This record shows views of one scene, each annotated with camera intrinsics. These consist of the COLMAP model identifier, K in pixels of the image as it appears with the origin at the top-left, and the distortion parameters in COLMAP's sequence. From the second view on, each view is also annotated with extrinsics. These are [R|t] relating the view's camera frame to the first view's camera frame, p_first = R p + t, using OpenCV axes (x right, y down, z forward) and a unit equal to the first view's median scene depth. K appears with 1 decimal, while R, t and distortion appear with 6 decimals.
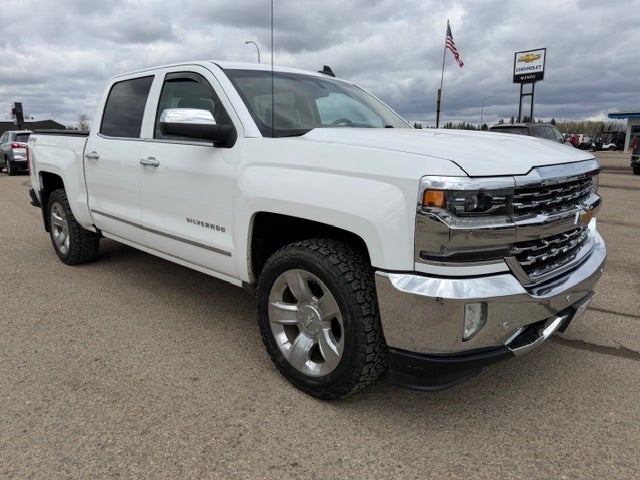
lens RADIAL K [[467.5, 0, 320.0], [0, 467.5, 240.0], [0, 0, 1]] dist [-0.002211, -0.069256]
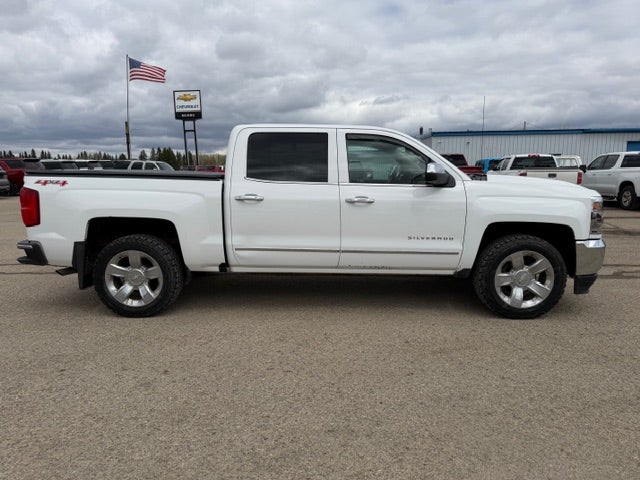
lens RADIAL K [[461.8, 0, 320.0], [0, 461.8, 240.0], [0, 0, 1]] dist [0.074746, -0.004910]
pose [[0.710233, -0.103686, 0.696289, -0.135900], [0.146789, 0.989165, -0.002430, -0.006671], [-0.688493, 0.103934, 0.717757, 0.013882]]
